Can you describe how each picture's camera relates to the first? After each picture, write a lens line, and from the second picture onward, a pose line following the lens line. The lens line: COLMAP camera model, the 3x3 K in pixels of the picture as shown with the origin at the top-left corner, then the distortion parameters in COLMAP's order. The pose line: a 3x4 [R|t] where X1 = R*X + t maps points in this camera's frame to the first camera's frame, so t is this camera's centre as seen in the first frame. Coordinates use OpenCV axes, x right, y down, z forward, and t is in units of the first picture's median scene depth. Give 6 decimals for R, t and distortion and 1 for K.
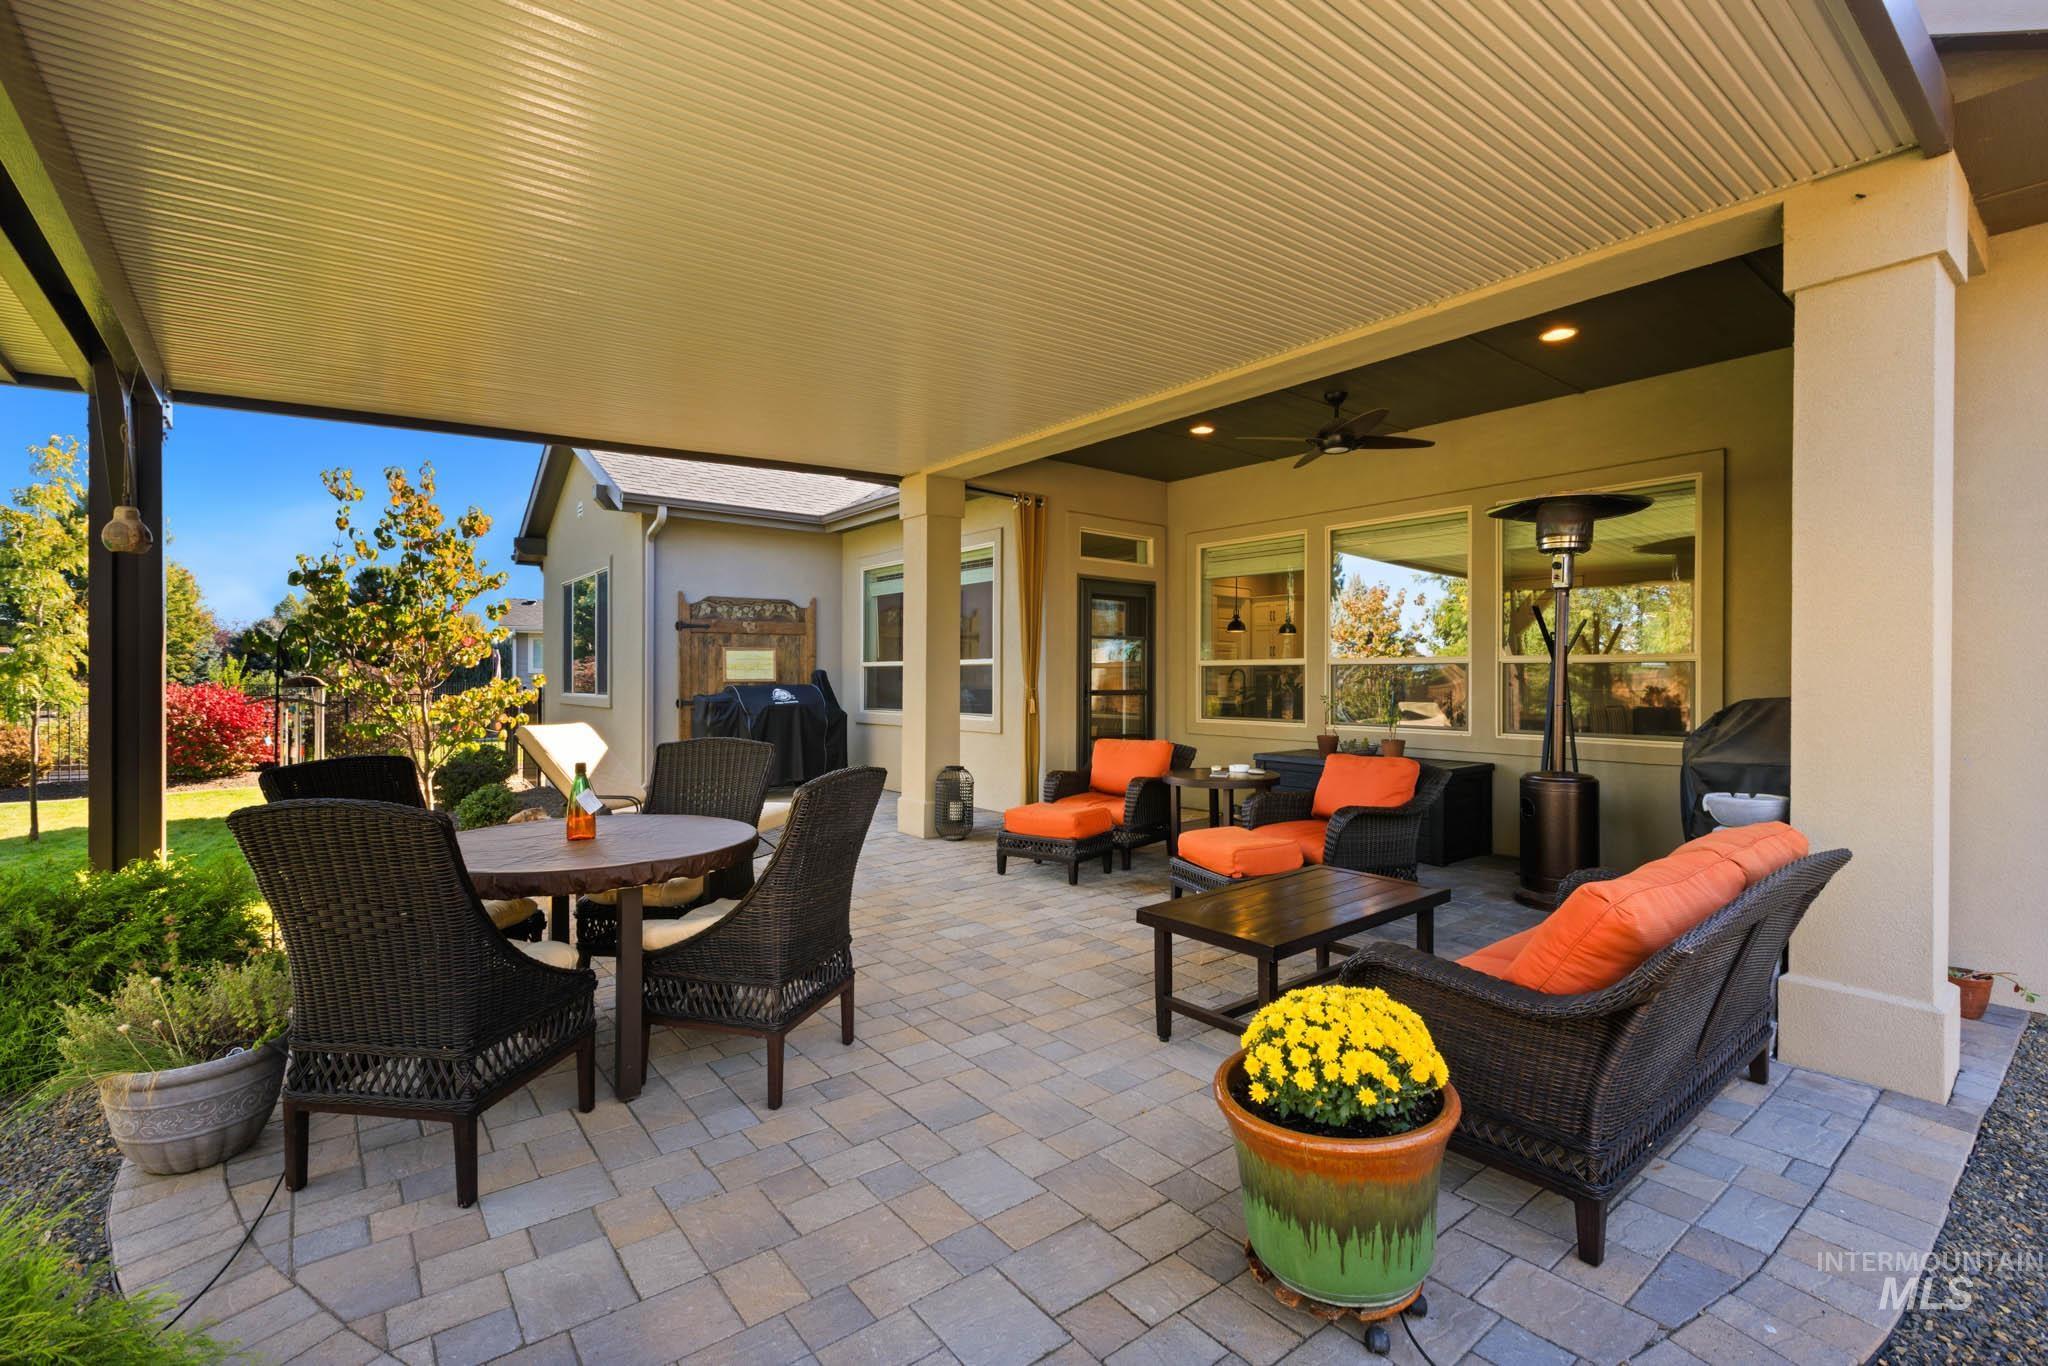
lens RADIAL K [[918.1, 0, 1036.0], [0, 918.1, 675.4], [0, 0, 1]] dist [0.014705, 0.000527]
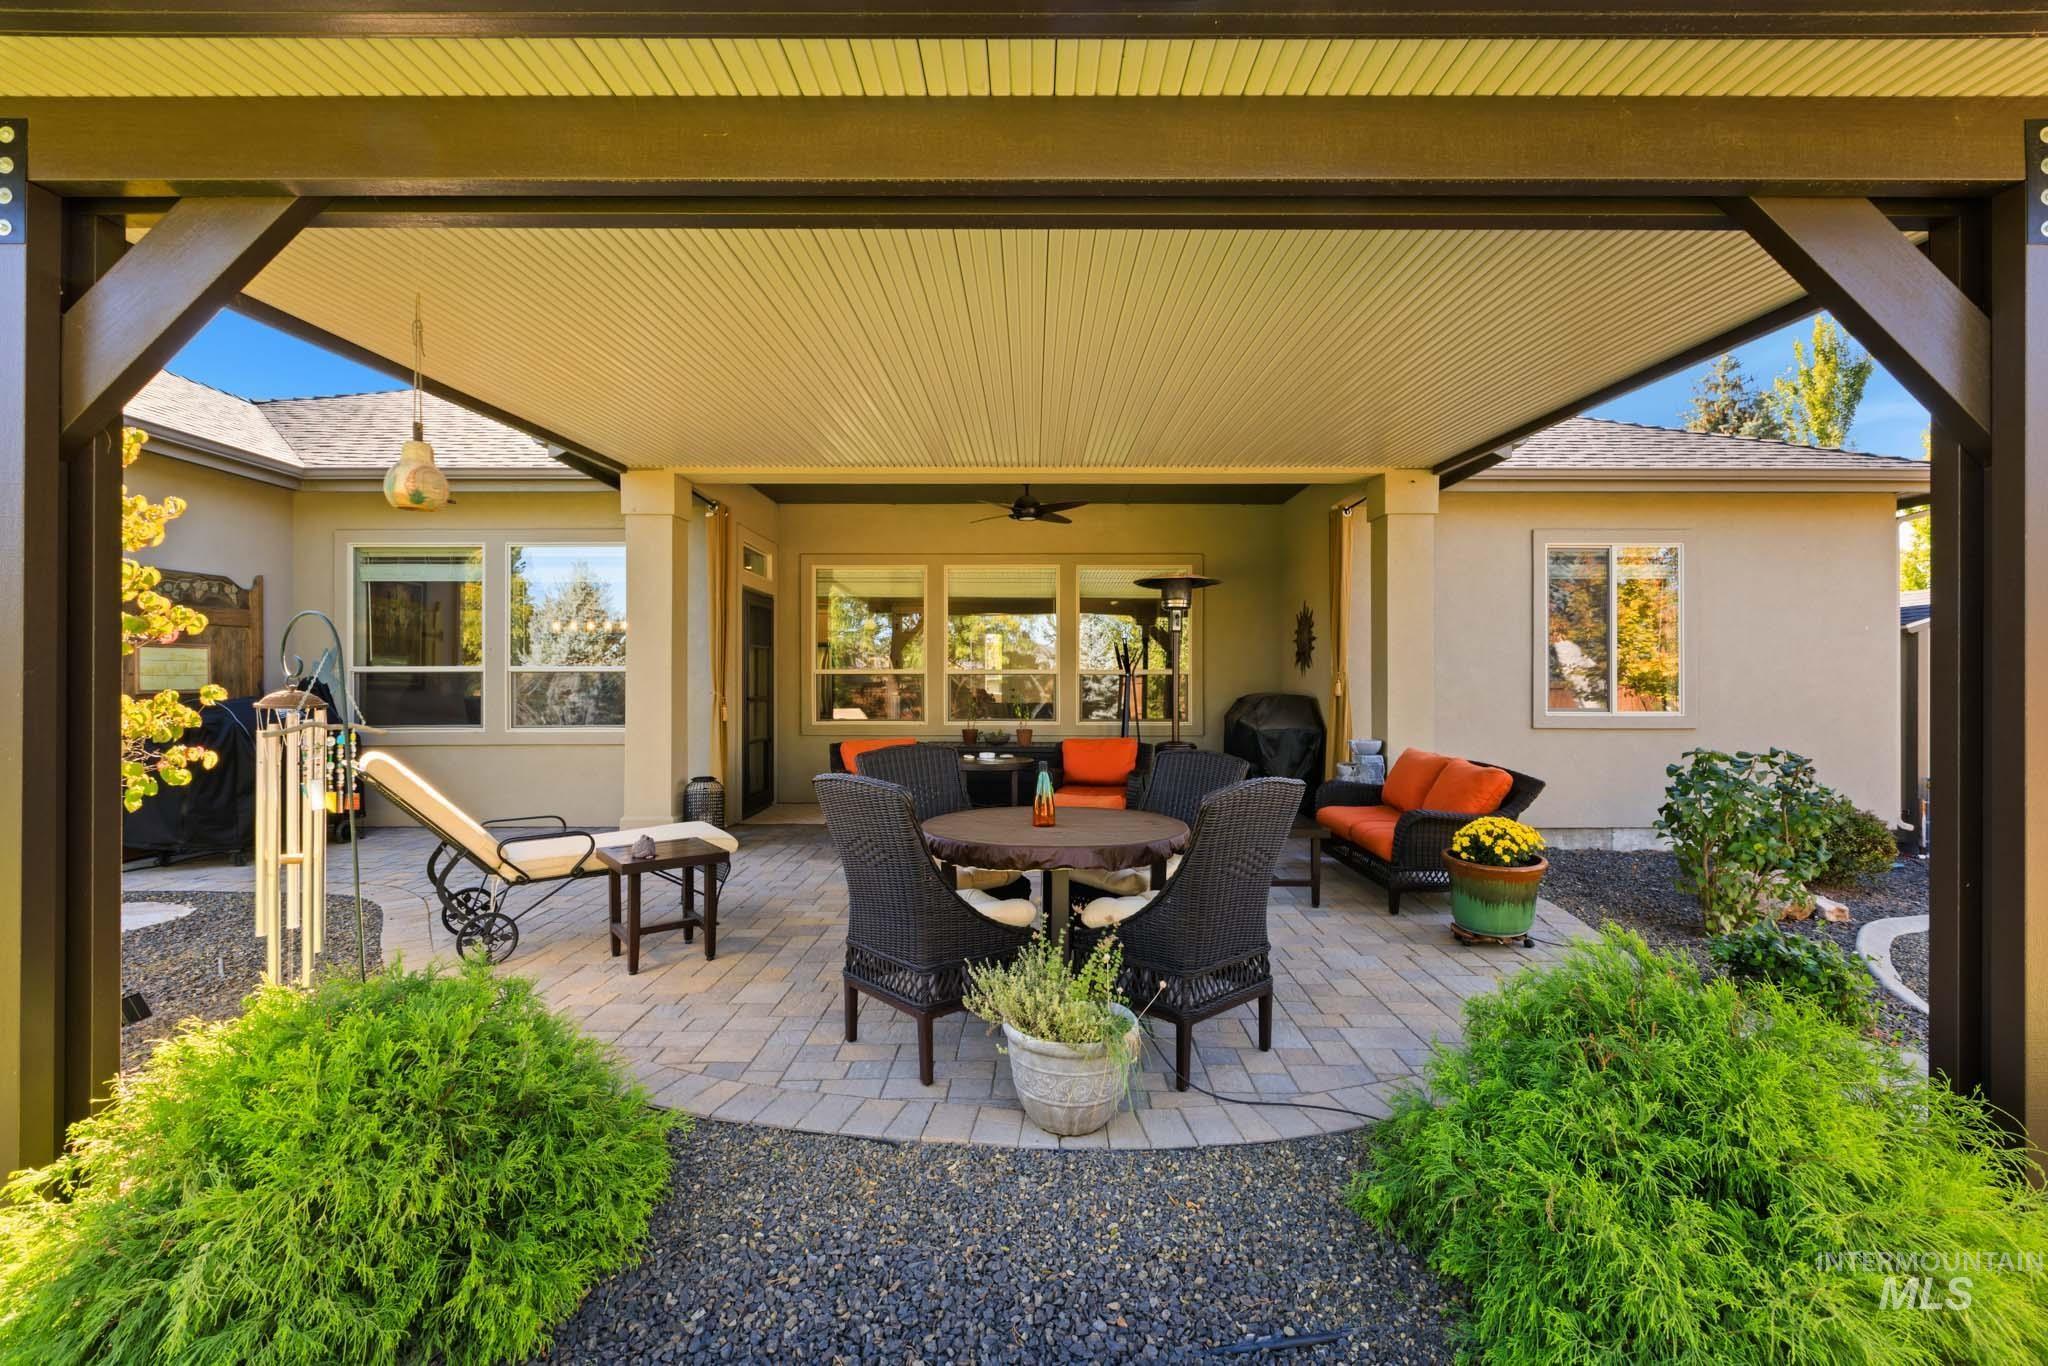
lens RADIAL K [[918.1, 0, 1035.6], [0, 918.1, 680.5], [0, 0, 1]] dist [0.014705, 0.000527]
pose [[0.651635, 0.000947, 0.758532, -0.458304], [0.000172, 0.999999, -0.001397, -0.001120], [-0.758533, 0.001040, 0.651634, 0.070709]]
